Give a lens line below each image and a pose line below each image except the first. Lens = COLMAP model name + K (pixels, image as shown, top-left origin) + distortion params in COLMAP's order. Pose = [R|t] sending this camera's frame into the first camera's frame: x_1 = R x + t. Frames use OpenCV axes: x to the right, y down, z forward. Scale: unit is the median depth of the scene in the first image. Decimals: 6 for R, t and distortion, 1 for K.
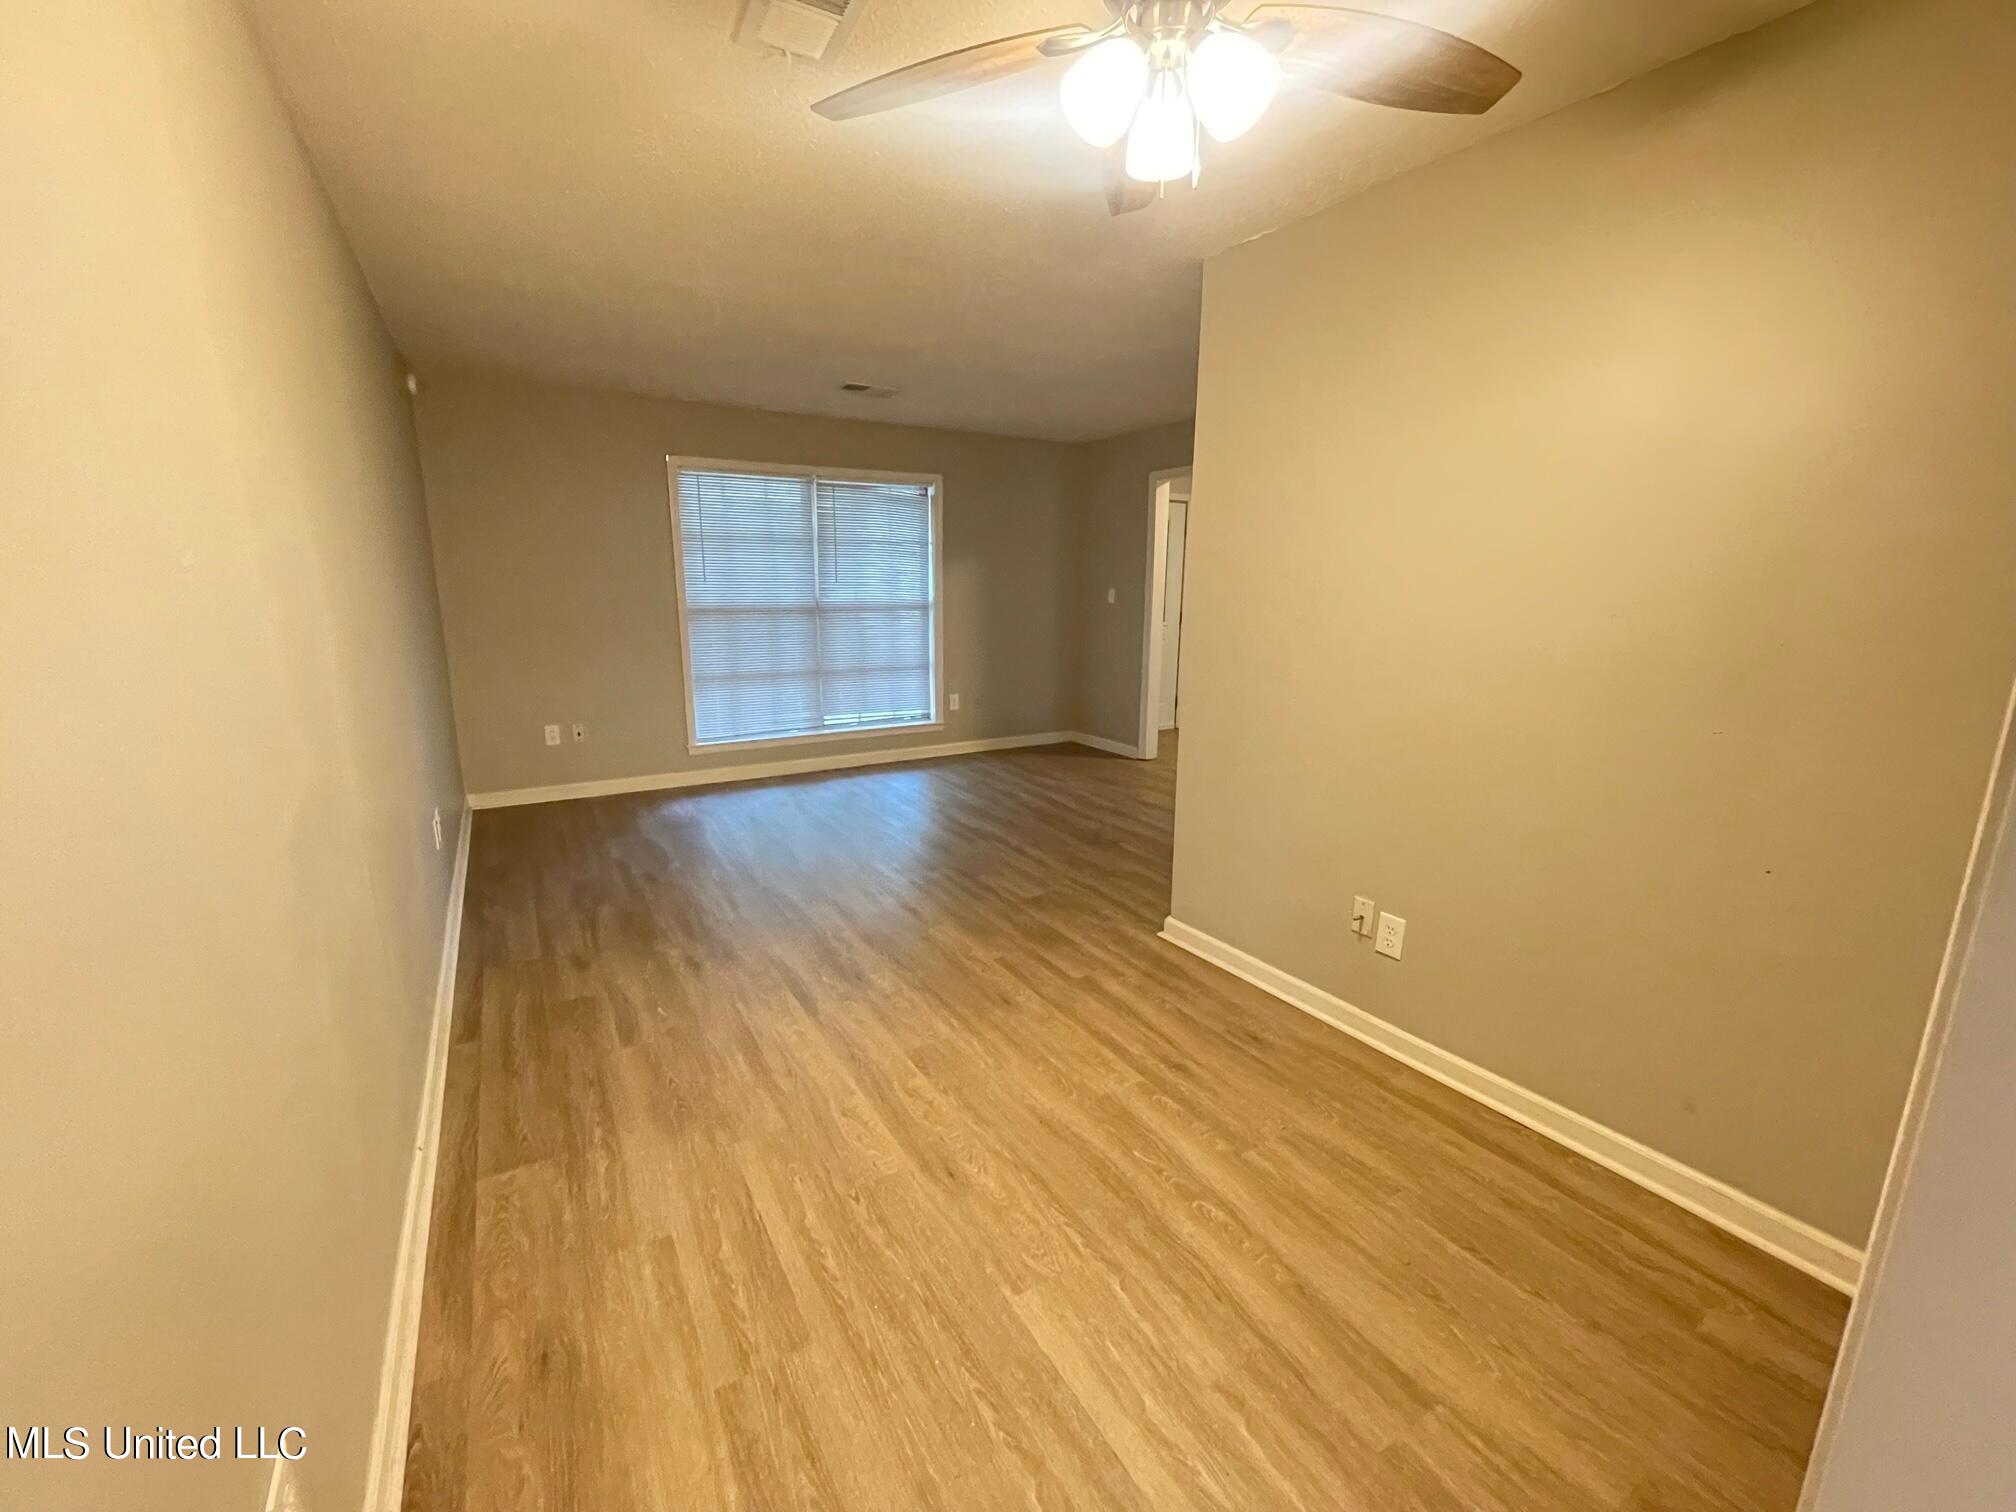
lens RADIAL K [[819.1, 0, 1002.1], [0, 819.1, 758.4], [0, 0, 1]] dist [0.000211, -0.000004]
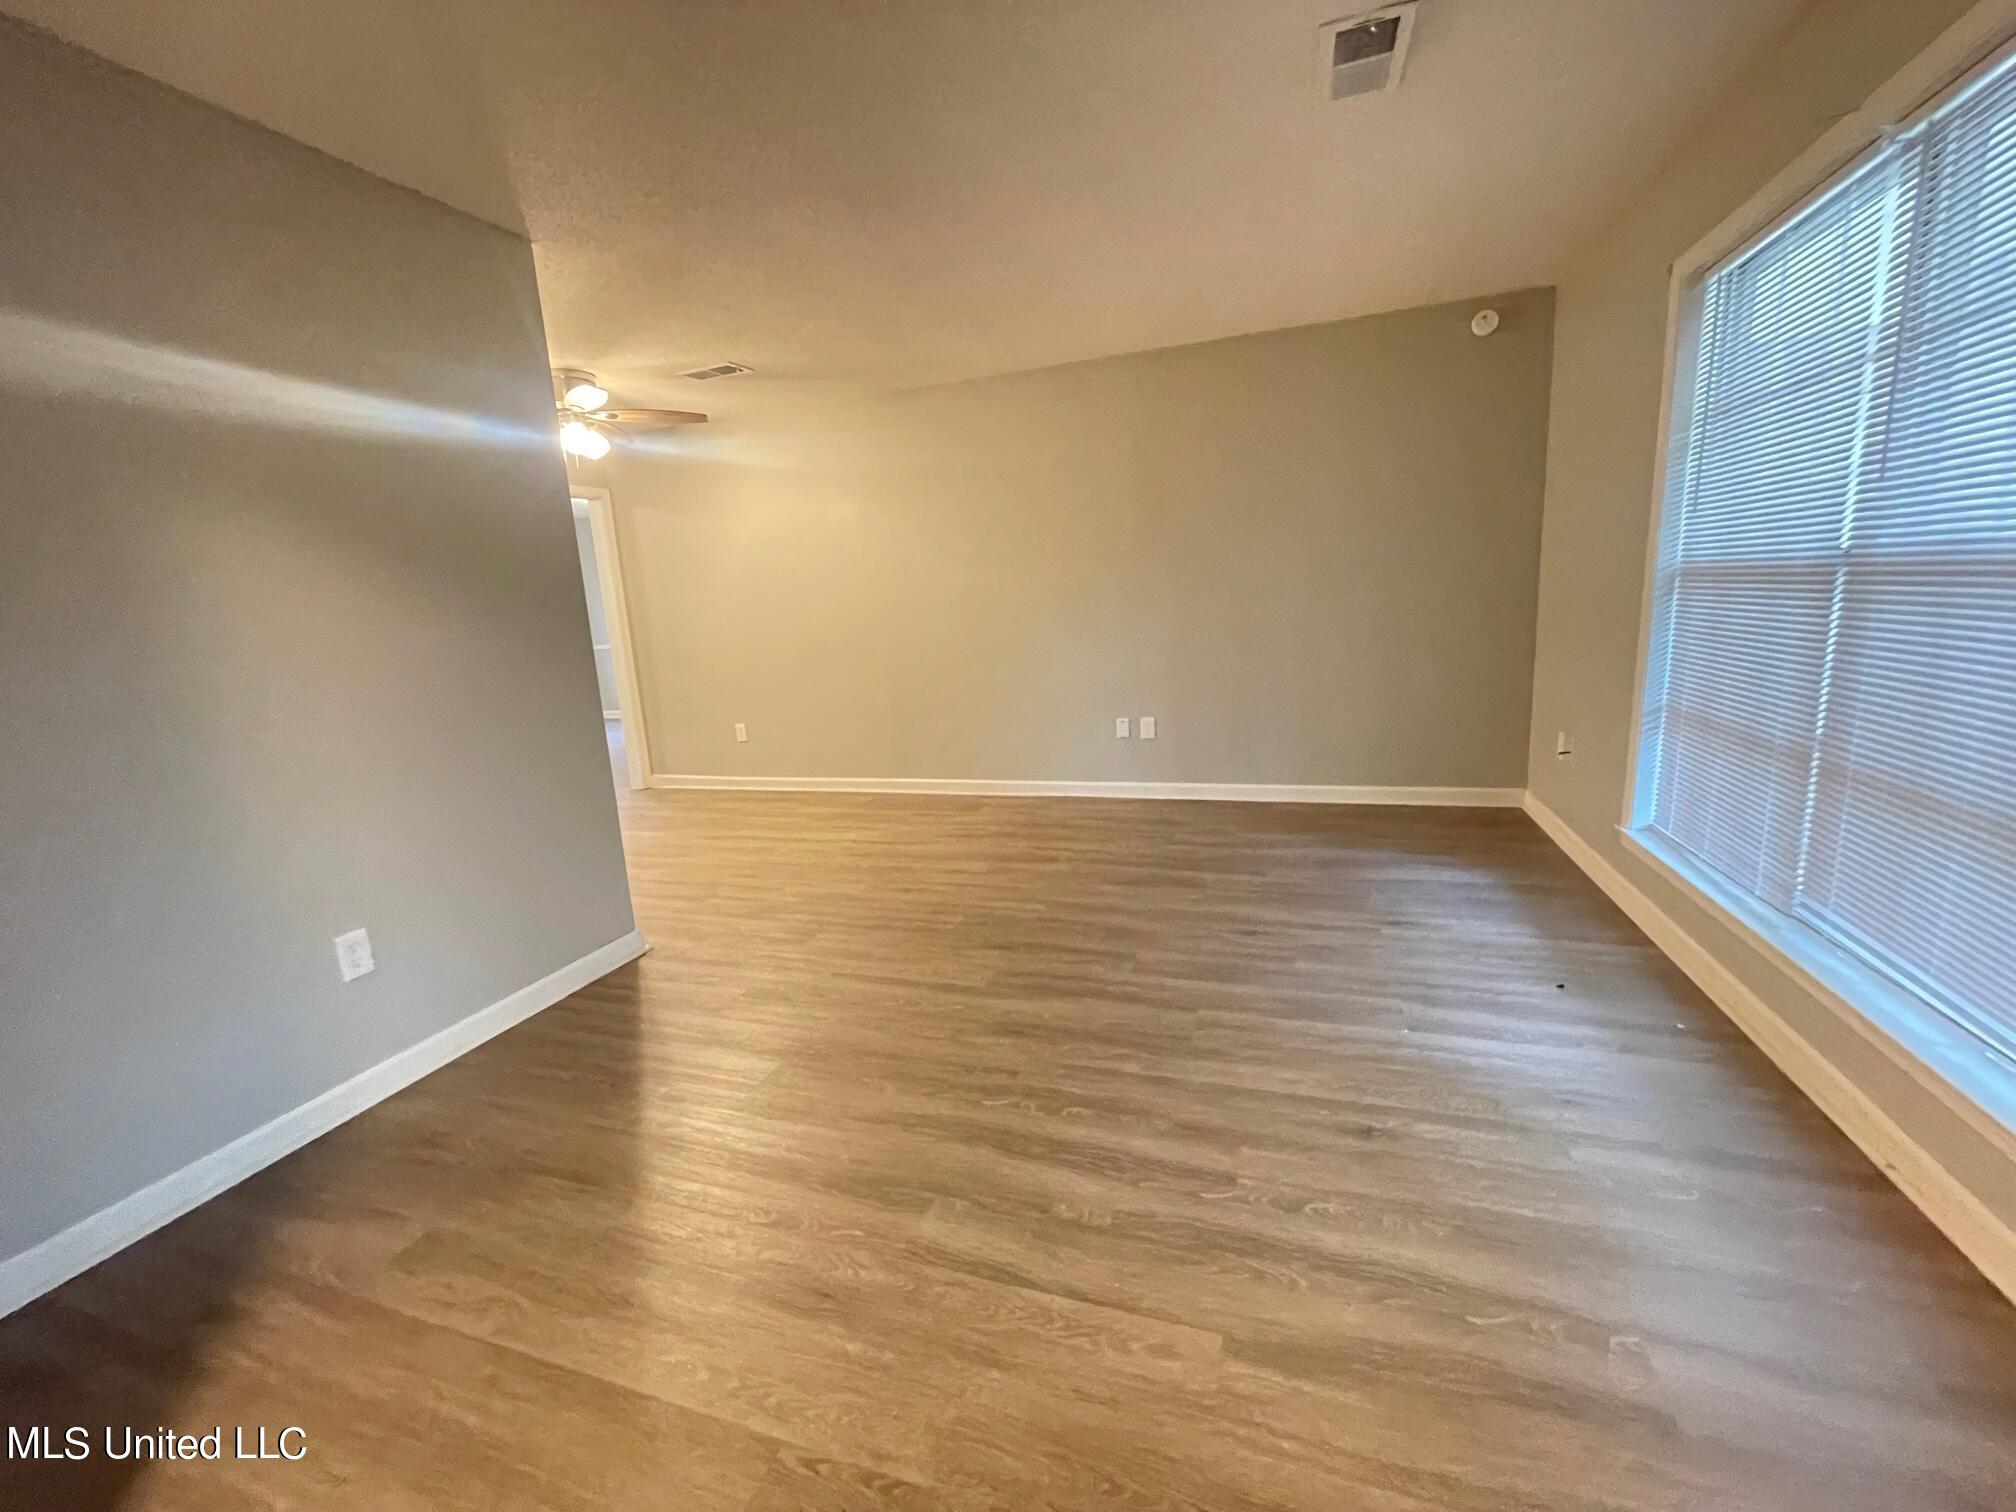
lens RADIAL K [[819.1, 0, 1011.8], [0, 819.1, 758.9], [0, 0, 1]] dist [0.000211, -0.000004]
pose [[-0.761295, 0.175915, -0.624086, 0.458834], [-0.071059, 0.934061, 0.349972, -0.387749], [0.644500, 0.310779, -0.698596, 1.987497]]
